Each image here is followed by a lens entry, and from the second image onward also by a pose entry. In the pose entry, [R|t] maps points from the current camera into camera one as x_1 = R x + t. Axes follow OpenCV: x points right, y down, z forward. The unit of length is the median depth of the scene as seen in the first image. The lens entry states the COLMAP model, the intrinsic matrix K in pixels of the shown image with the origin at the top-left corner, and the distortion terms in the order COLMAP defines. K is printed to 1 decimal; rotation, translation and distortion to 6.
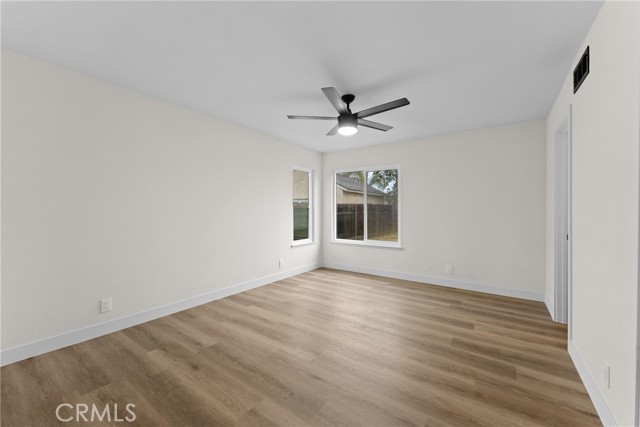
lens RADIAL K [[257.0, 0, 319.5], [0, 257.0, 206.4], [0, 0, 1]] dist [-0.000261, -0.000080]
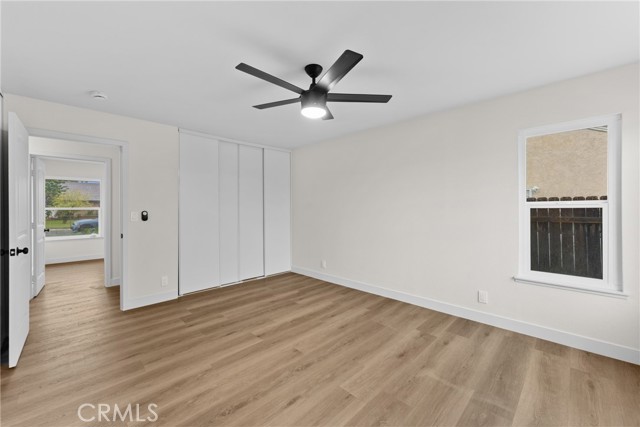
lens RADIAL K [[257.0, 0, 319.5], [0, 257.0, 206.4], [0, 0, 1]] dist [-0.000261, -0.000080]
pose [[-0.143197, -0.007340, -0.989667, 0.778511], [0.012143, 0.999884, -0.009173, -0.002362], [0.989620, -0.013331, -0.143092, 1.013177]]
